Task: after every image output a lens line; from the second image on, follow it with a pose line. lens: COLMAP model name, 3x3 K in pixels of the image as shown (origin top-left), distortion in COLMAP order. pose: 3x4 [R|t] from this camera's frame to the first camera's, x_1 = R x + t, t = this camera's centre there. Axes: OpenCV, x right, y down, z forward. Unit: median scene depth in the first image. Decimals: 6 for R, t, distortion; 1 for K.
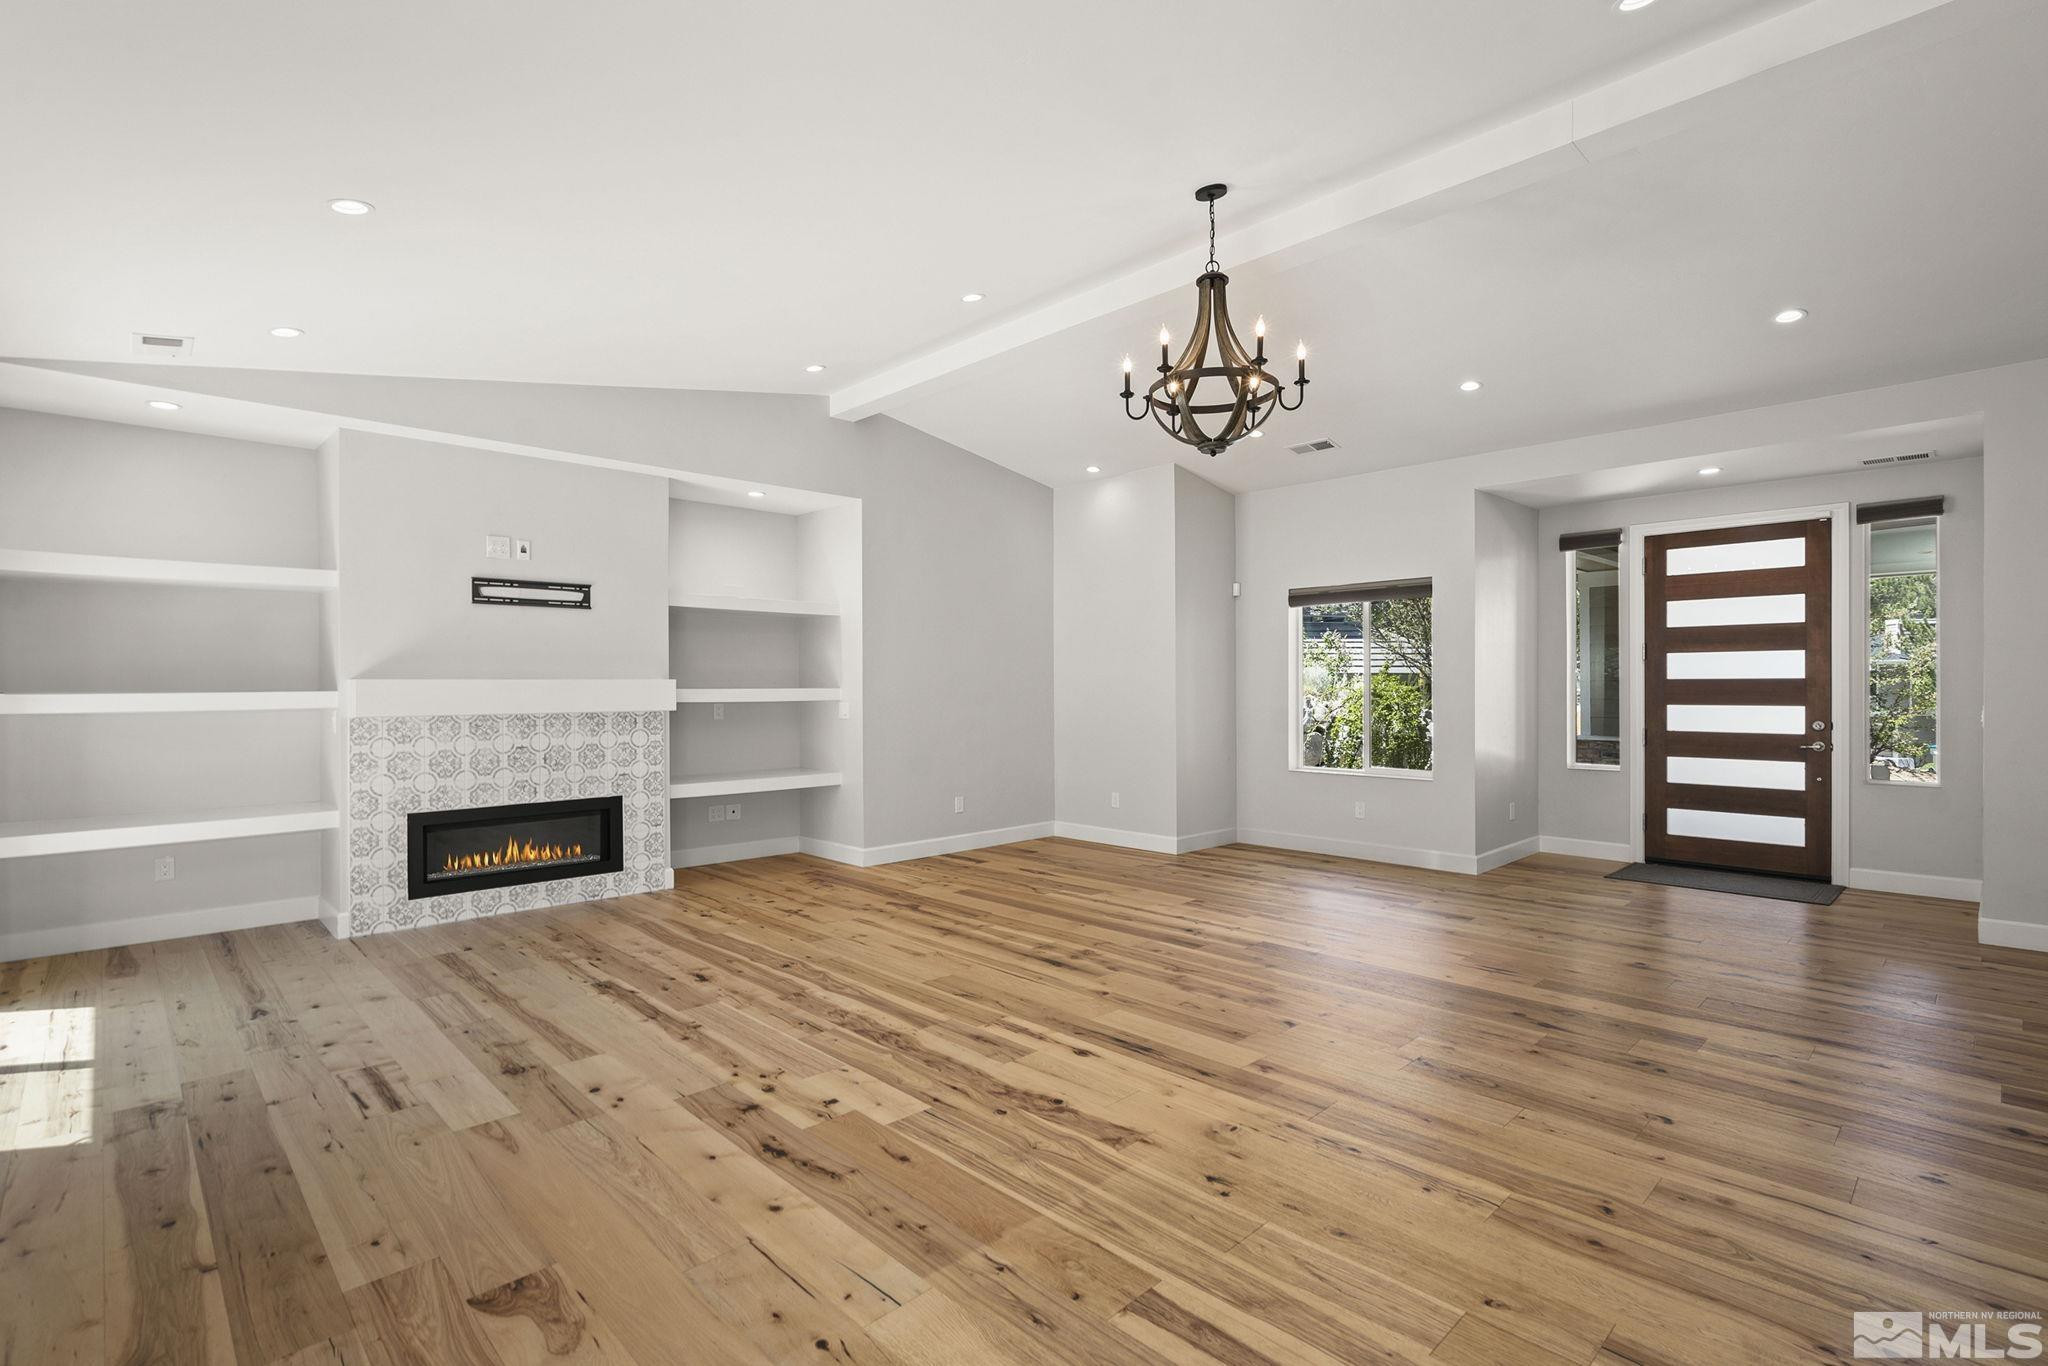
lens RADIAL K [[954.0, 0, 1021.9], [0, 954.0, 689.6], [0, 0, 1]] dist [-0.002720, -0.000159]
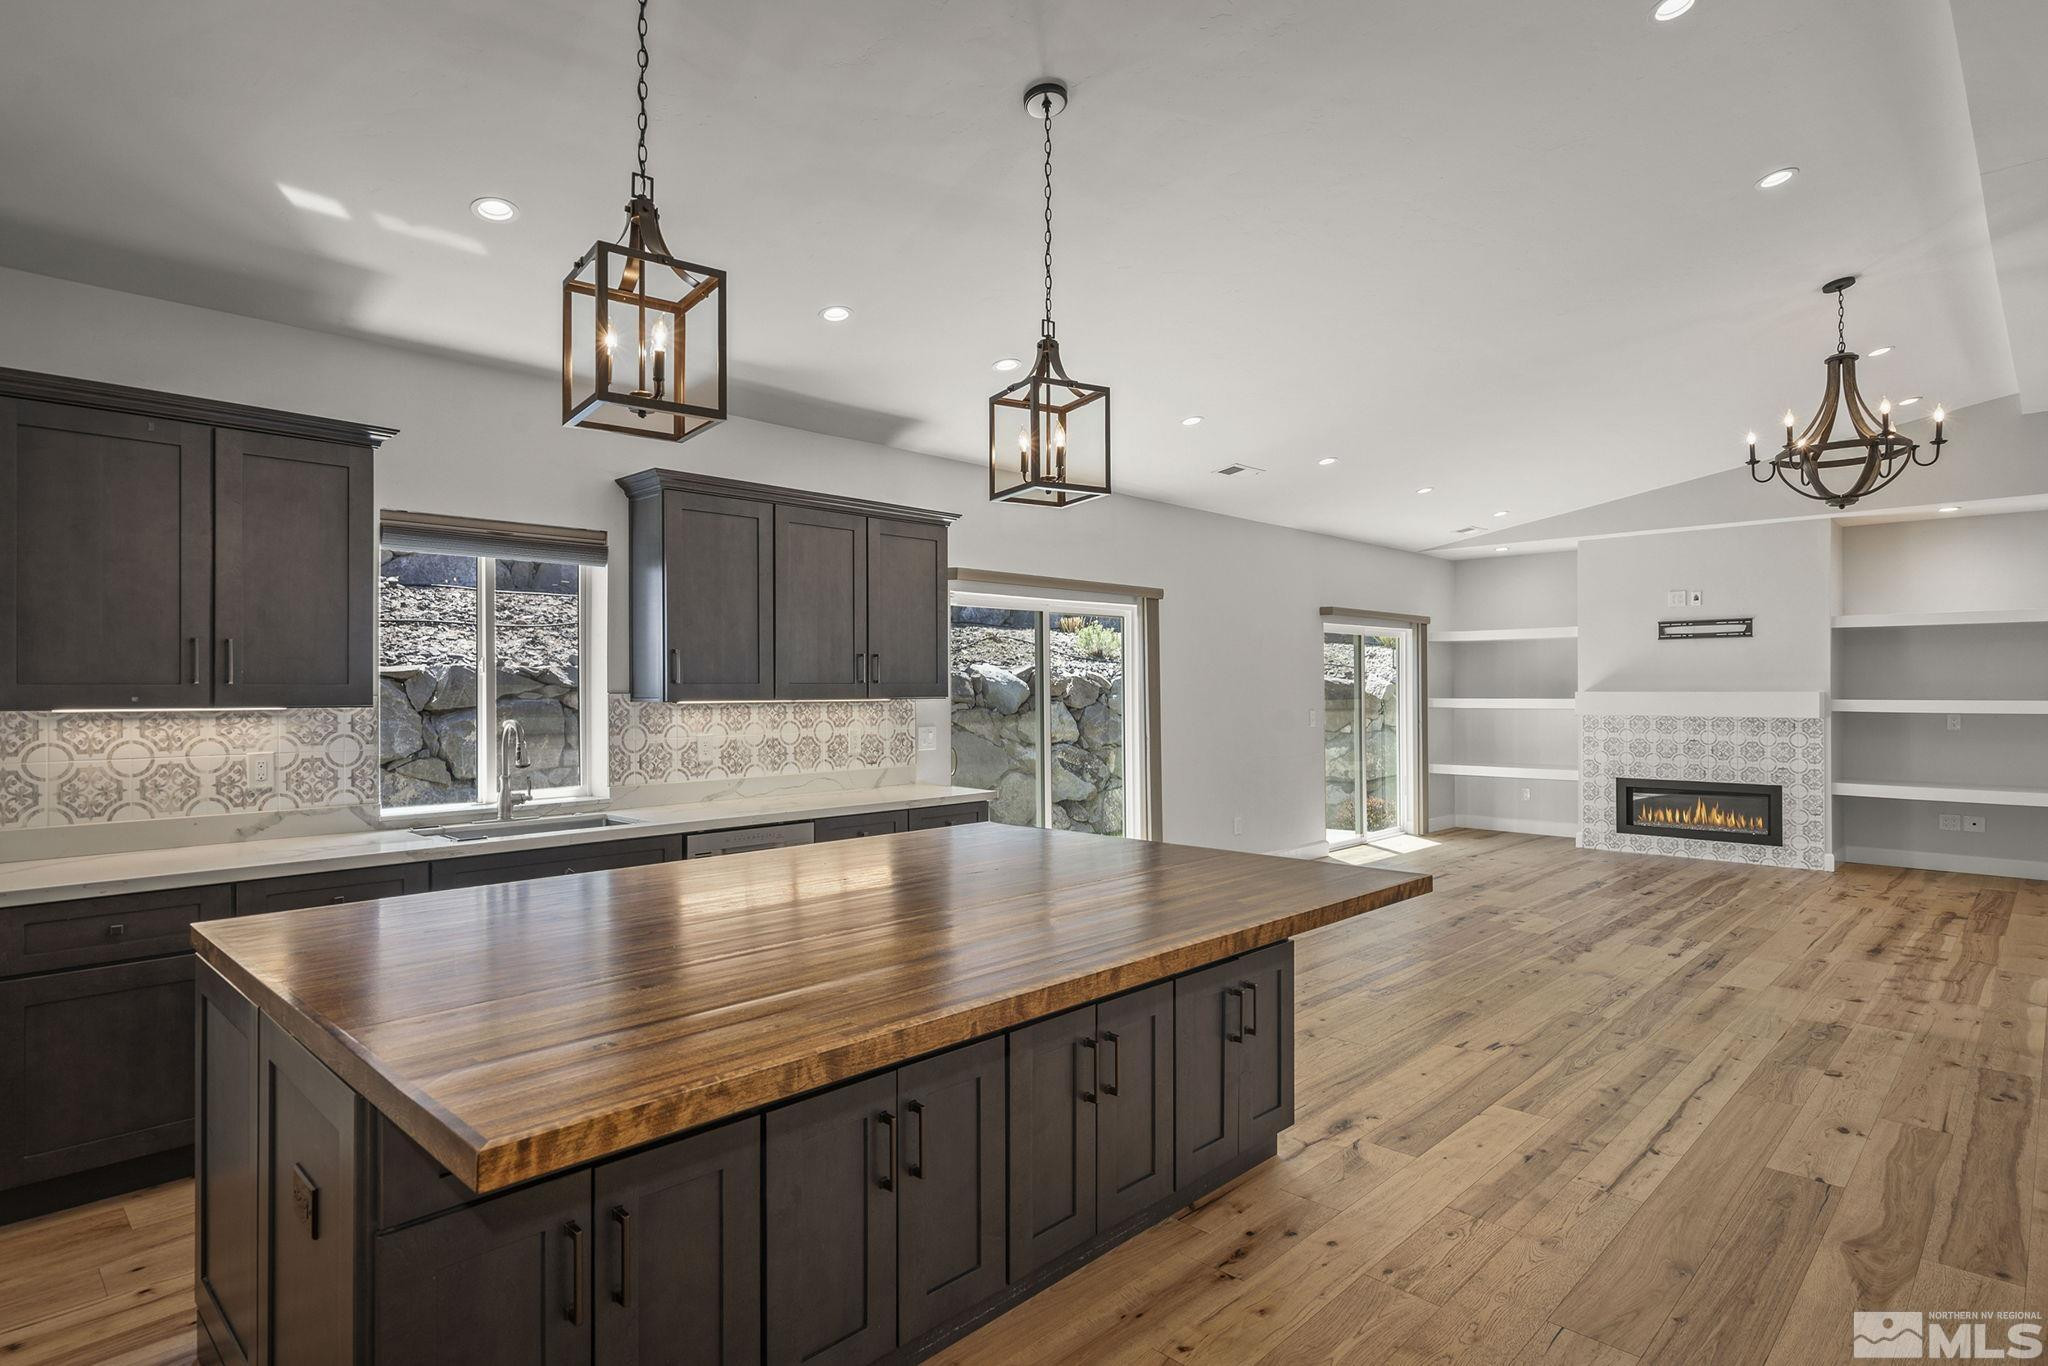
lens RADIAL K [[1076.4, 0, 1012.7], [0, 1076.4, 690.8], [0, 0, 1]] dist [-0.053133, 0.000006]
pose [[0.026611, 0.006704, -0.999623, 0.986649], [-0.003446, 0.999972, 0.006615, -0.018722], [0.999640, 0.003268, 0.026634, -0.034874]]
